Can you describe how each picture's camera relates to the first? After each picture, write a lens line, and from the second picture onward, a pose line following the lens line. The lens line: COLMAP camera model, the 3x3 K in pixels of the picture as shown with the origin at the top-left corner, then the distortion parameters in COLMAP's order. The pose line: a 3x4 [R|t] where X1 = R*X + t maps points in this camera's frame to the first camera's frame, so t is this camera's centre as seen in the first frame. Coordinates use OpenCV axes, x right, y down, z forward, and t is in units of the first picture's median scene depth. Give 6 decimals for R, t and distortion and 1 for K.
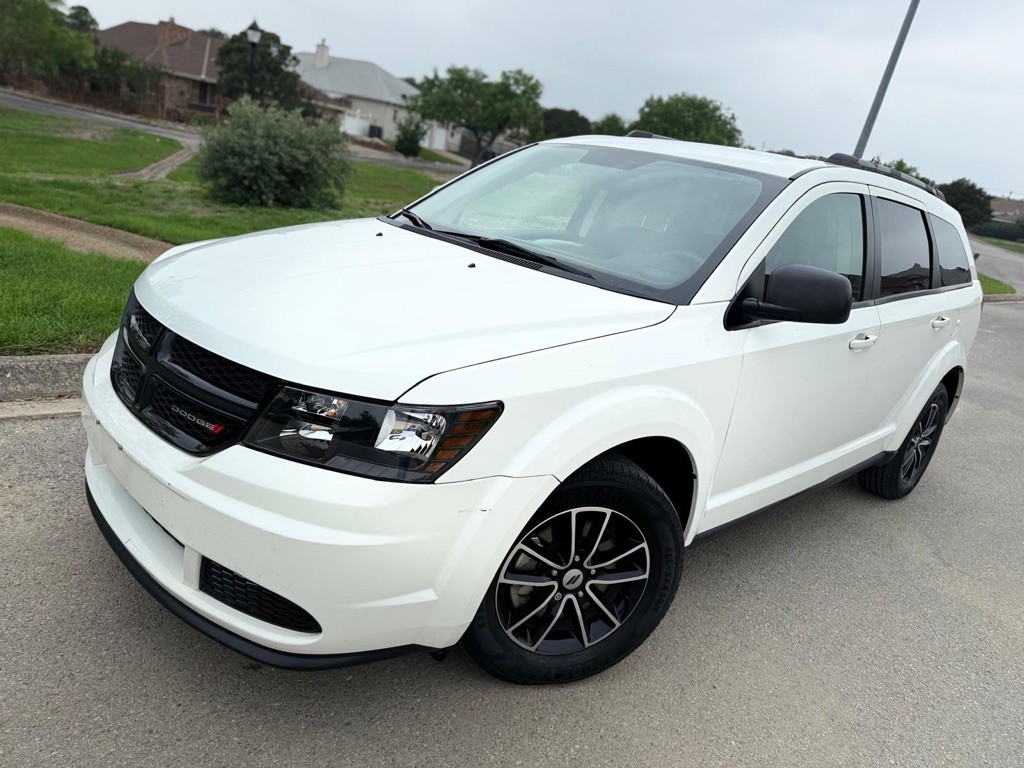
lens RADIAL K [[717.5, 0, 516.1], [0, 717.5, 380.9], [0, 0, 1]] dist [0.102159, -0.151409]
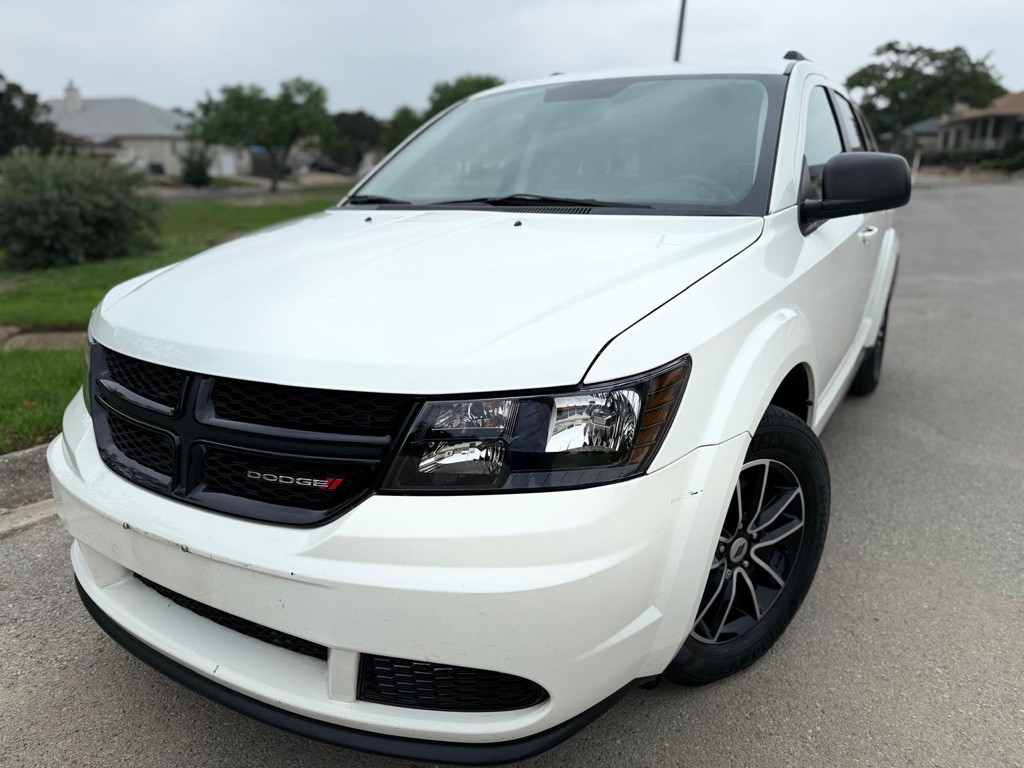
lens RADIAL K [[725.1, 0, 509.6], [0, 725.1, 387.7], [0, 0, 1]] dist [0.031681, -0.035723]
pose [[0.951296, -0.244068, 0.188326, -0.196954], [0.241352, 0.969710, 0.037584, -0.007157], [-0.191795, 0.009700, 0.981387, 0.133609]]
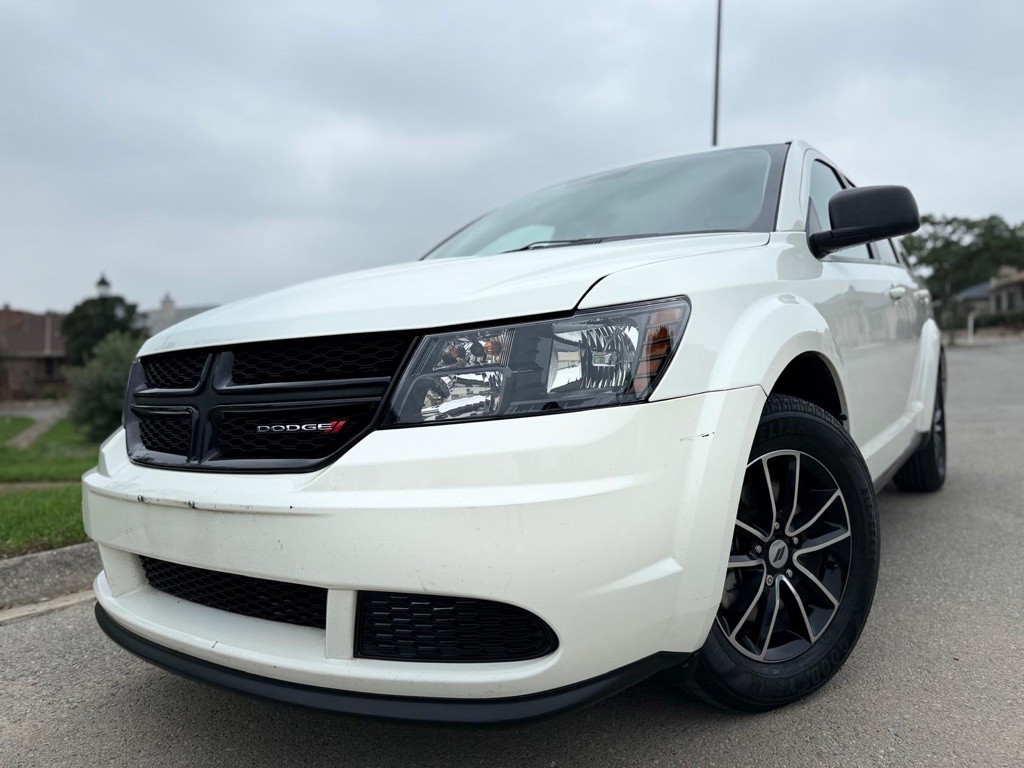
lens RADIAL K [[725.1, 0, 509.6], [0, 725.1, 387.7], [0, 0, 1]] dist [0.031681, -0.035723]
pose [[0.958431, -0.230743, 0.167834, -0.197743], [0.264713, 0.938604, -0.221246, 0.134146], [-0.106479, 0.256477, 0.960667, 0.141850]]
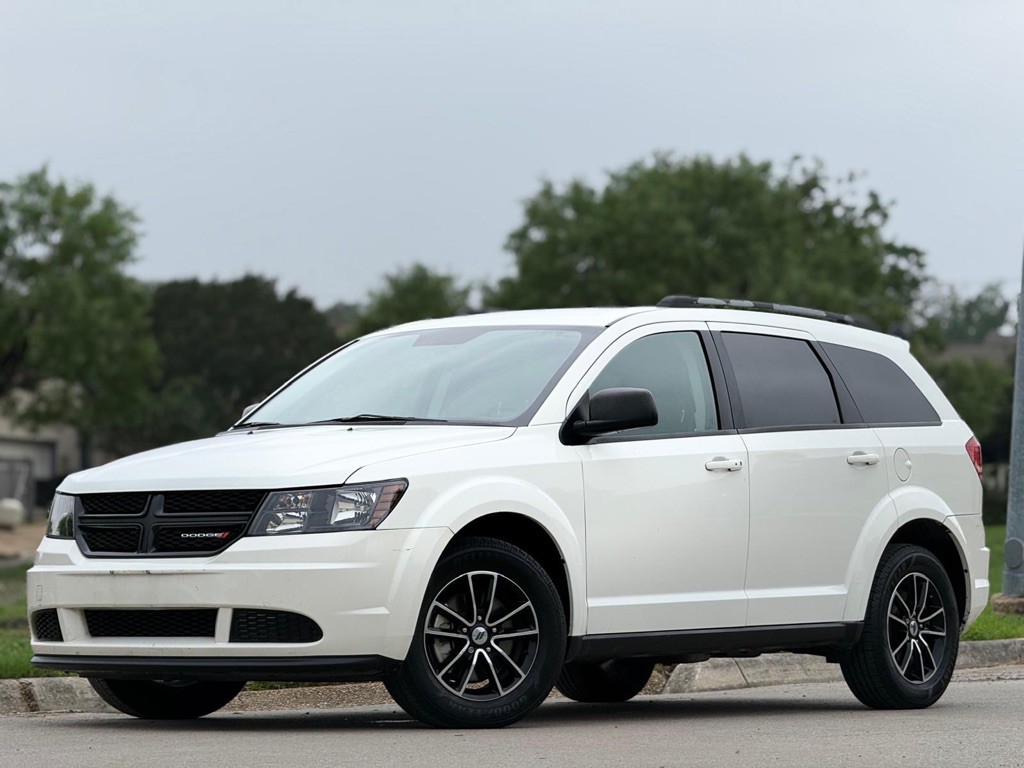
lens RADIAL K [[3460.3, 0, 511.6], [0, 3460.3, 325.3], [0, 0, 1]] dist [0.255964, 0.263653]
pose [[0.974825, -0.164944, 0.150034, -0.466110], [0.205729, 0.924822, -0.319969, 1.163338], [-0.085978, 0.342780, 0.935473, -3.303120]]
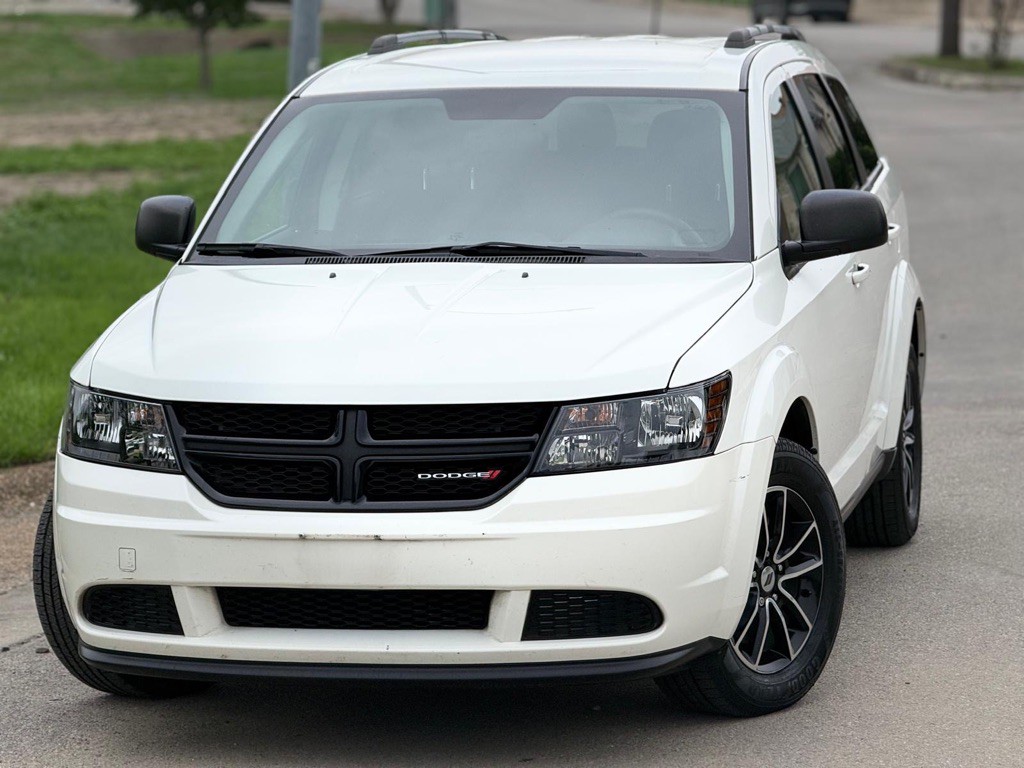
lens RADIAL K [[3588.5, 0, 512.0], [0, 3588.5, 384.0], [0, 0, 1]] dist [0.170897, 1.504769]
pose [[0.817281, -0.244728, 0.521690, -1.606754], [0.312591, 0.948840, -0.044598, 0.097017], [-0.484086, 0.199525, 0.851969, -1.760927]]
